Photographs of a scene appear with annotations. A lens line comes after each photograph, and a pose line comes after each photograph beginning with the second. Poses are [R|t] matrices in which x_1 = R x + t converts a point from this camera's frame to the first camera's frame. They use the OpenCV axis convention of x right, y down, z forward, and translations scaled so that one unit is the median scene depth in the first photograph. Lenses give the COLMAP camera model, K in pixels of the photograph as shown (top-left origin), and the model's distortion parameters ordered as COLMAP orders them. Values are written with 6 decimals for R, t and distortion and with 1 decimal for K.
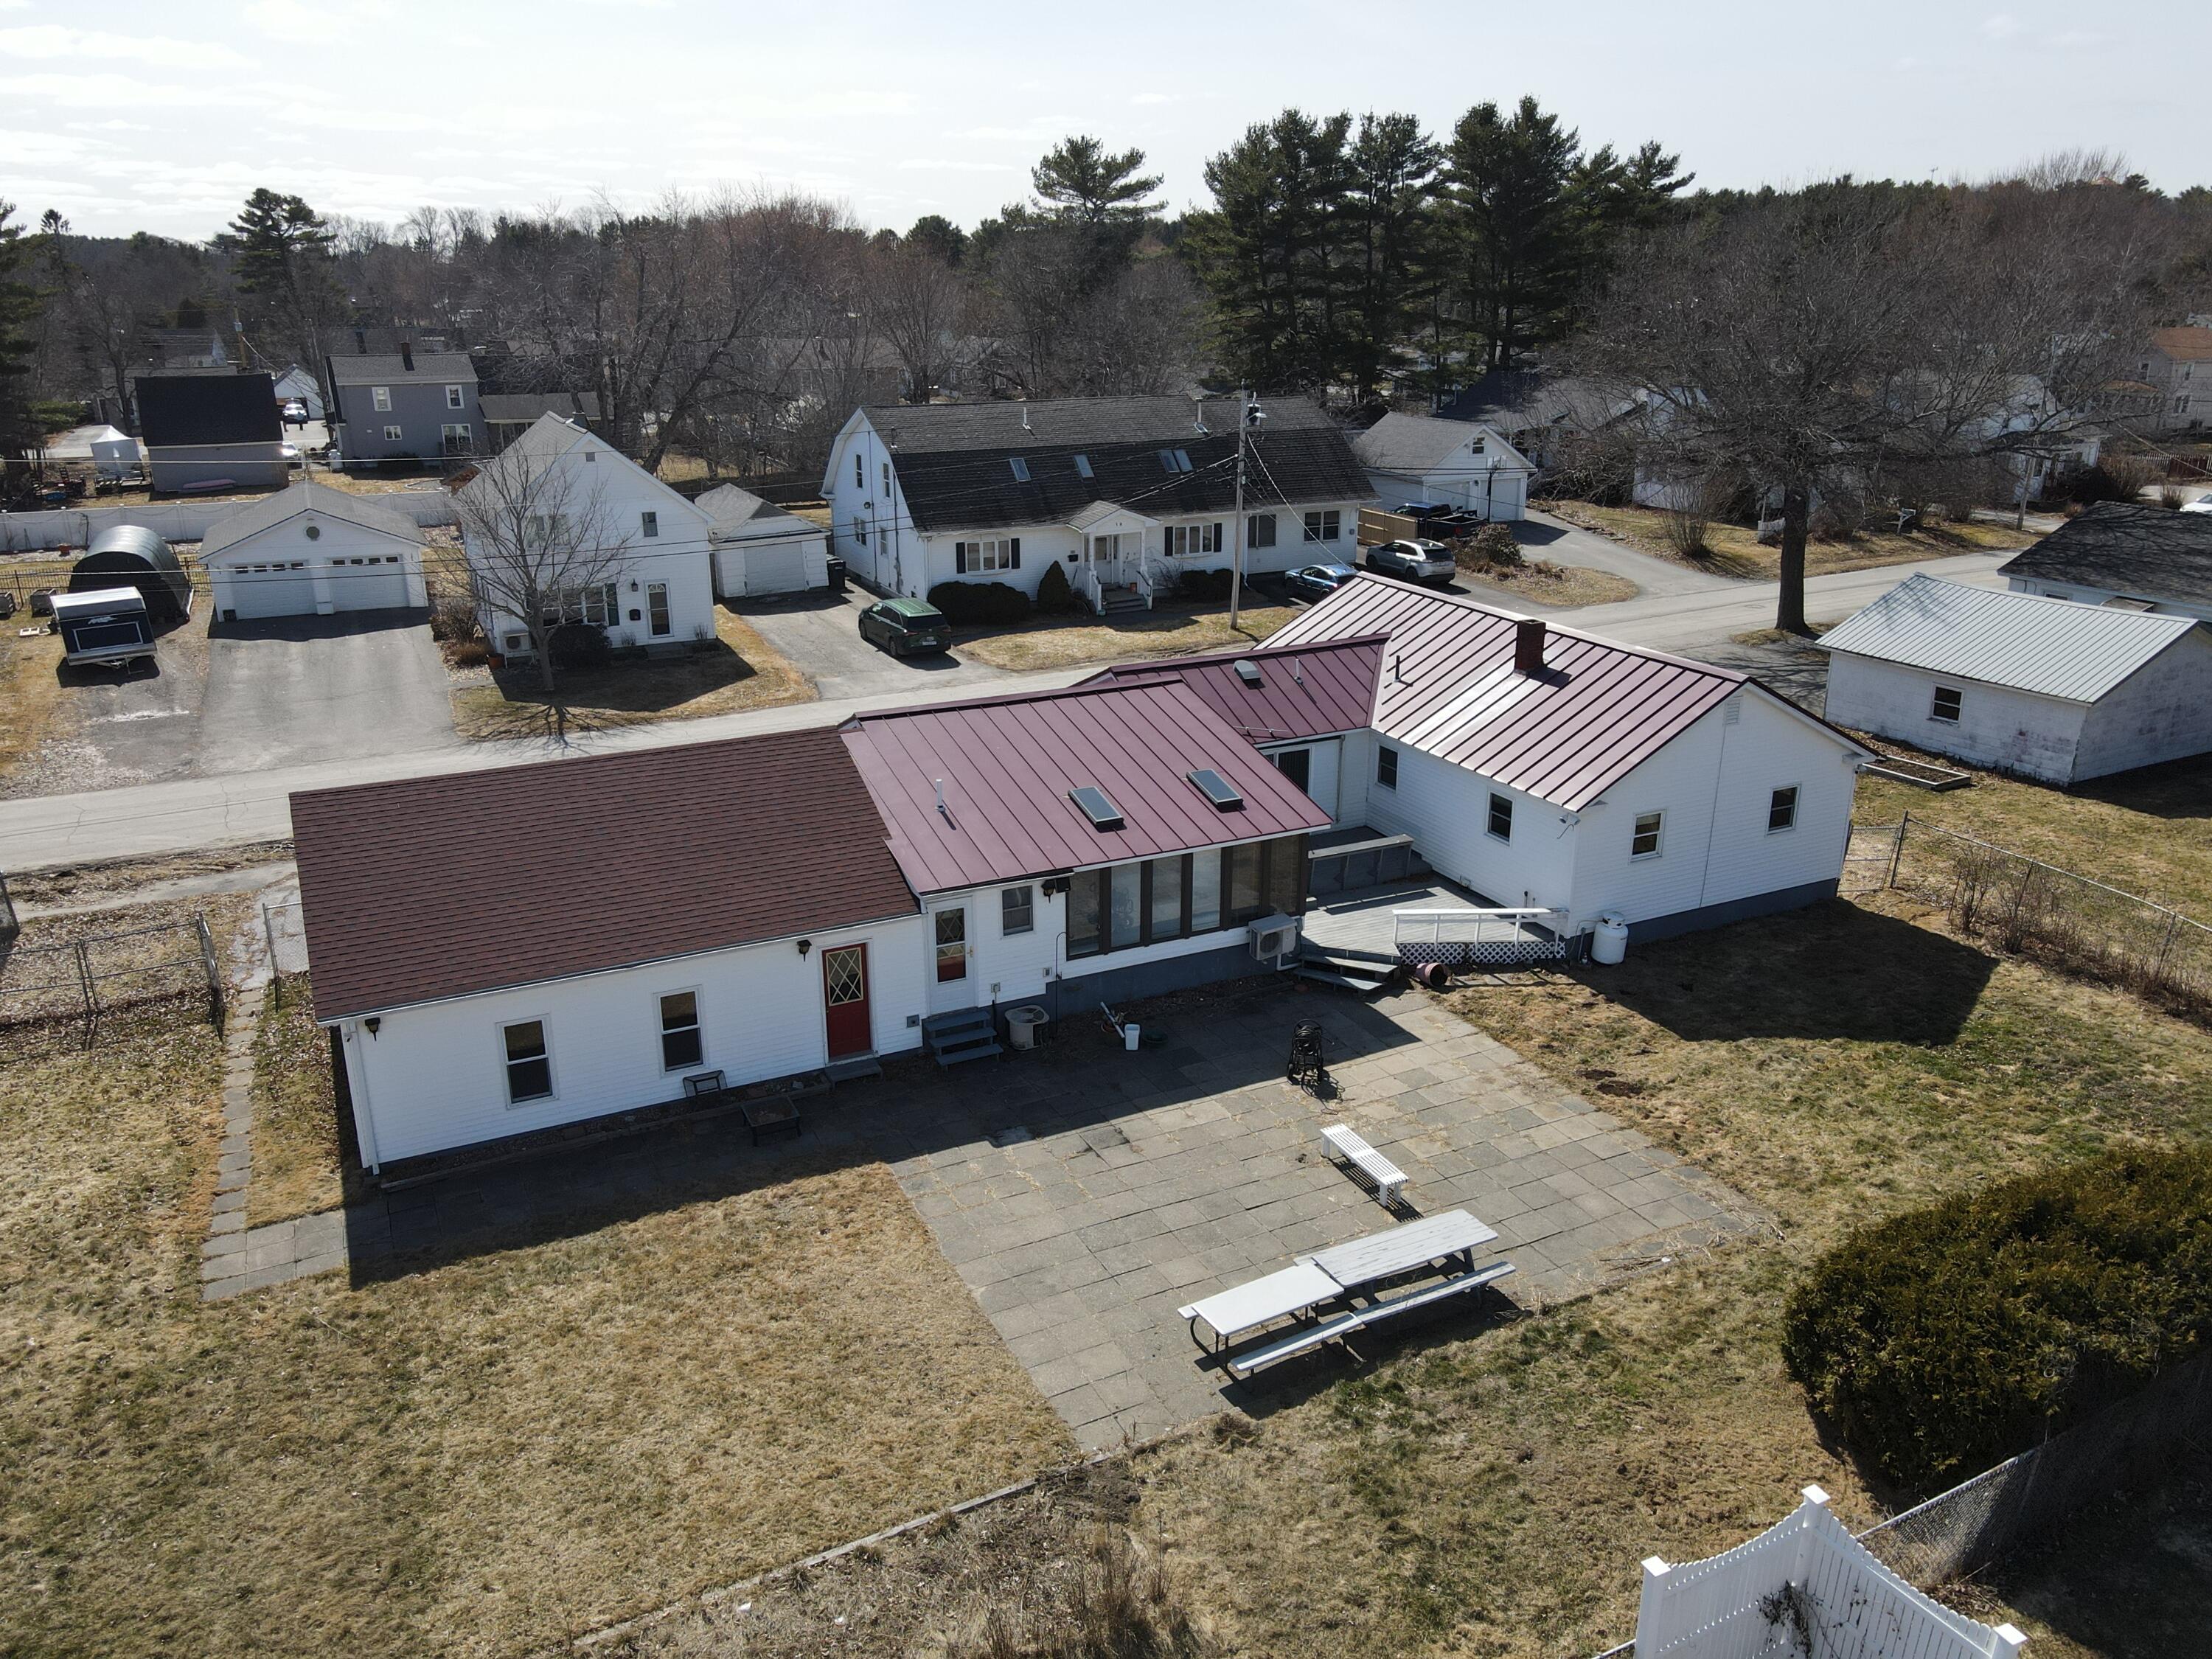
lens RADIAL K [[1624.4, 0, 1106.0], [0, 1624.4, 829.5], [0, 0, 1]] dist [-0.018344, 0.066063]
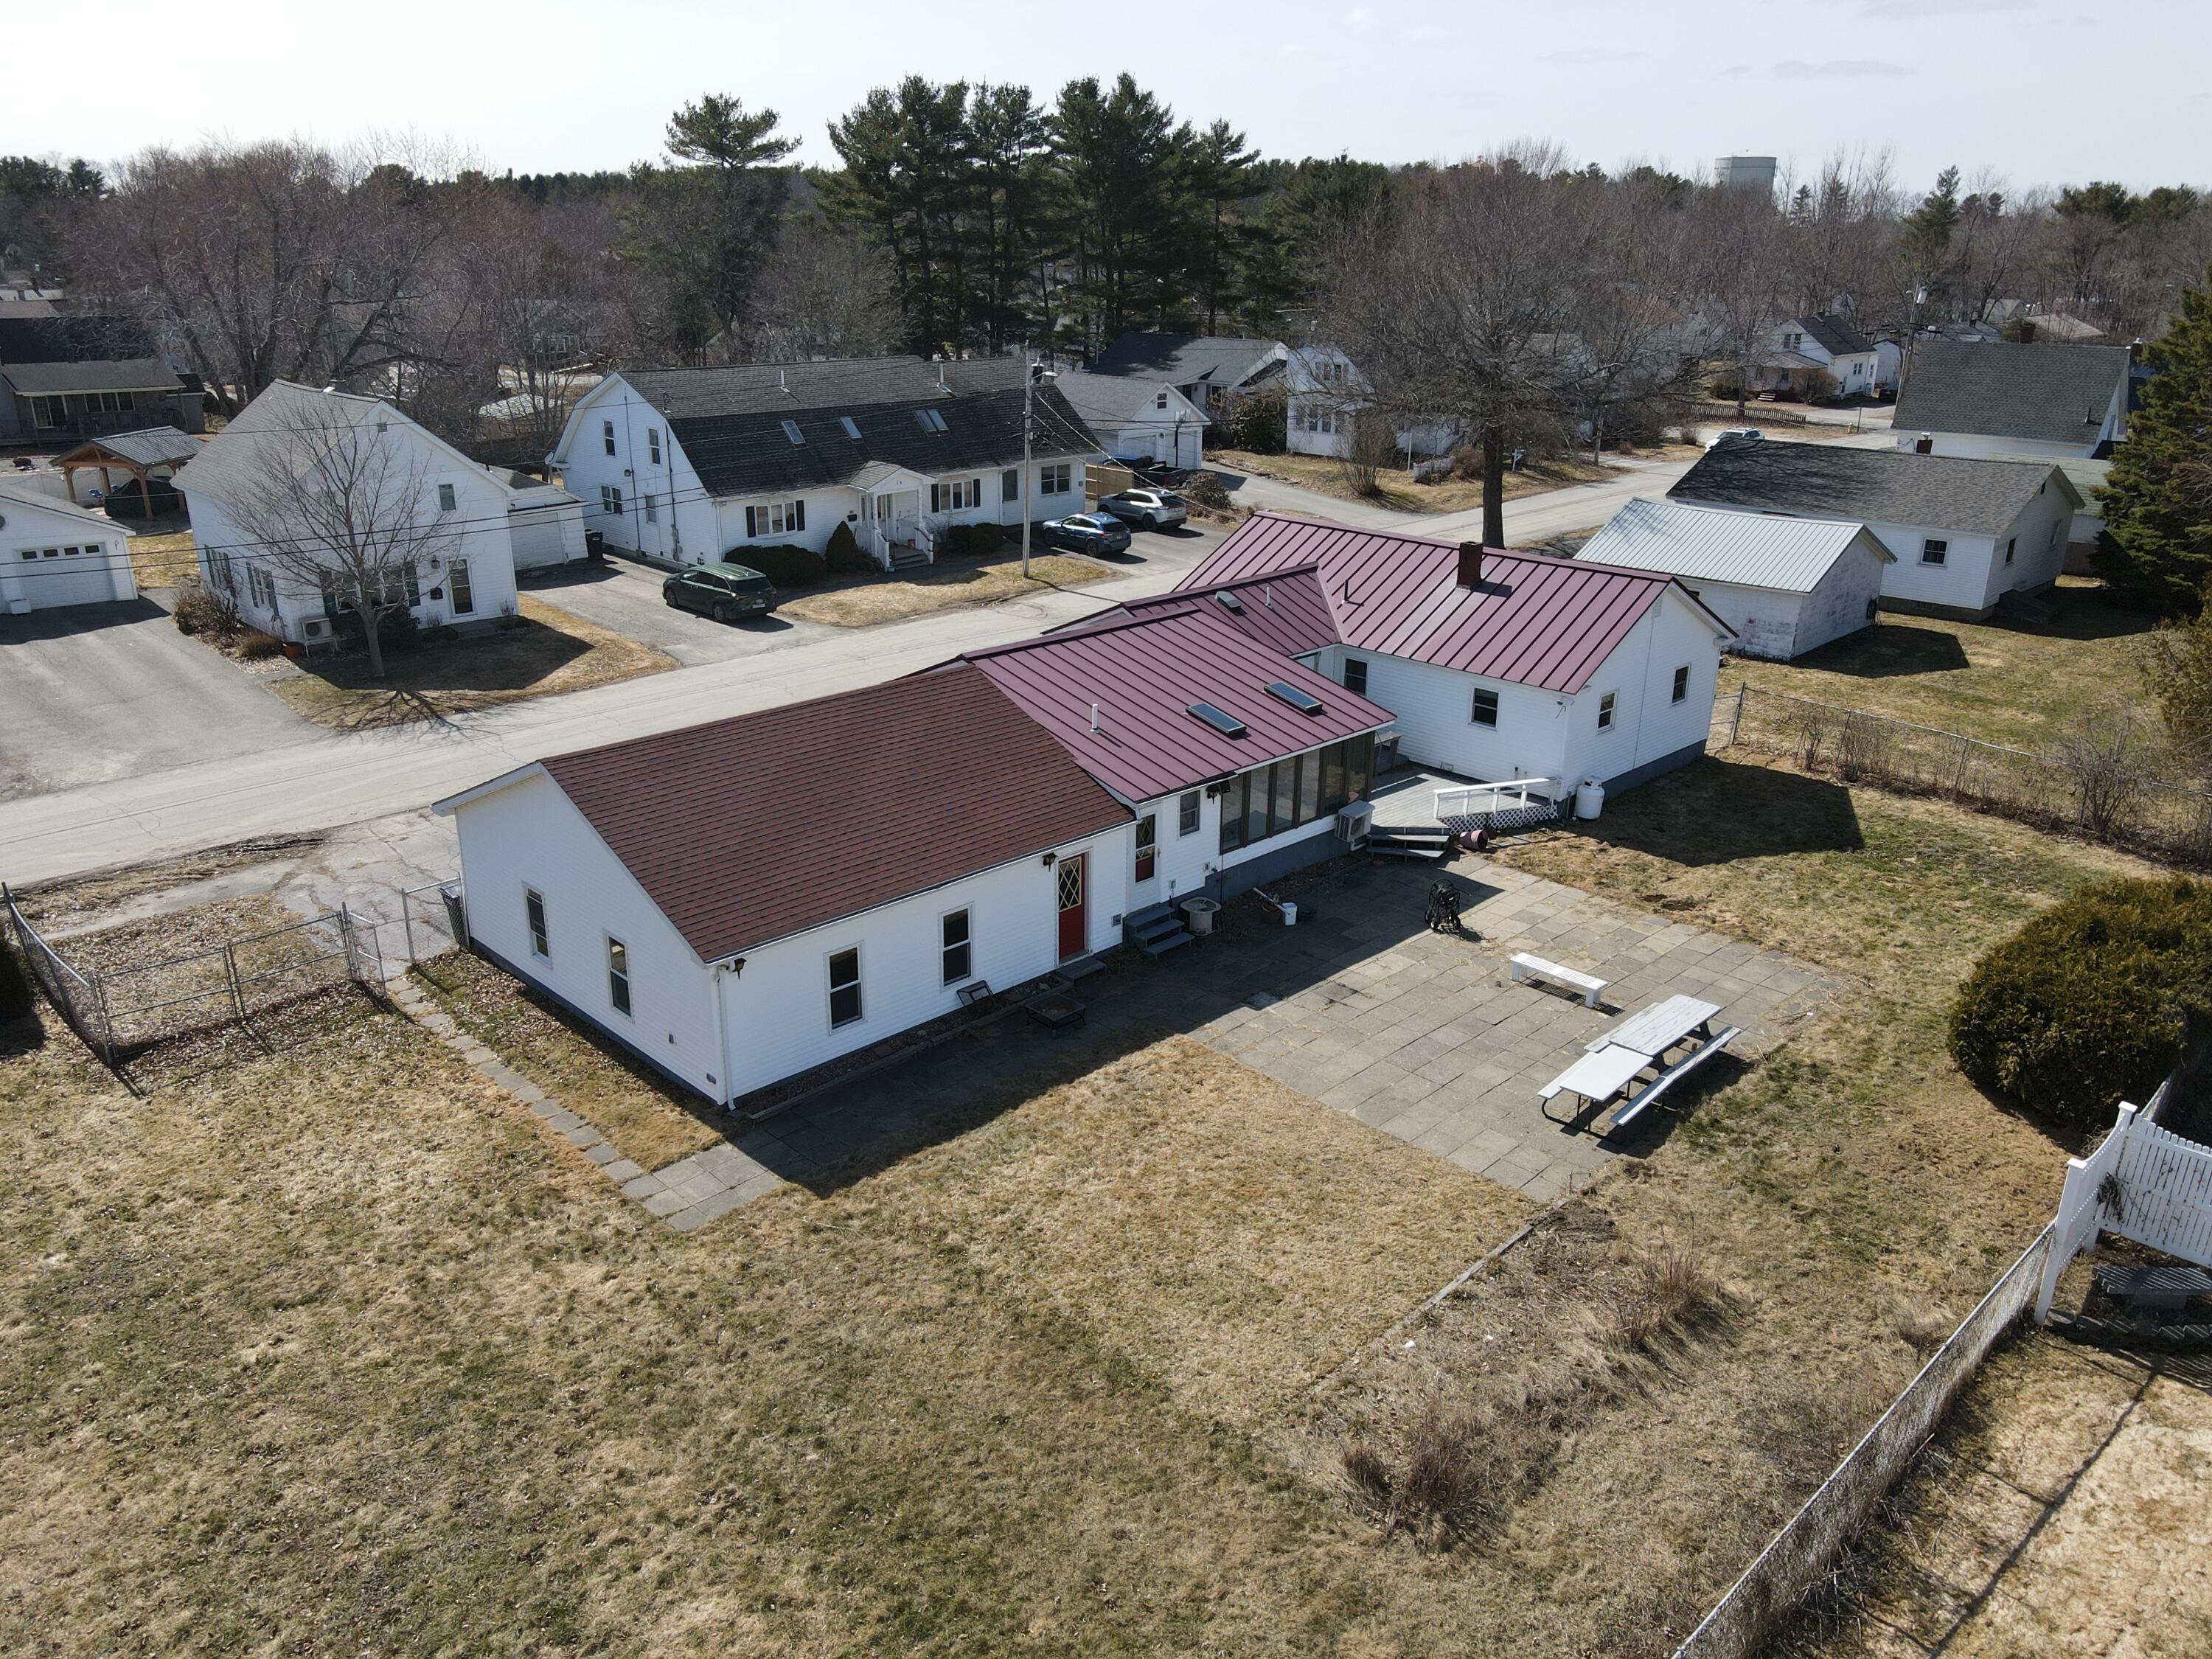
lens RADIAL K [[1624.4, 0, 1106.0], [0, 1624.4, 829.5], [0, 0, 1]] dist [-0.018344, 0.066063]
pose [[0.948888, -0.097717, 0.300105, -0.385013], [0.091434, 0.995198, 0.034946, 0.014253], [-0.302079, -0.005721, 0.953266, -0.047181]]
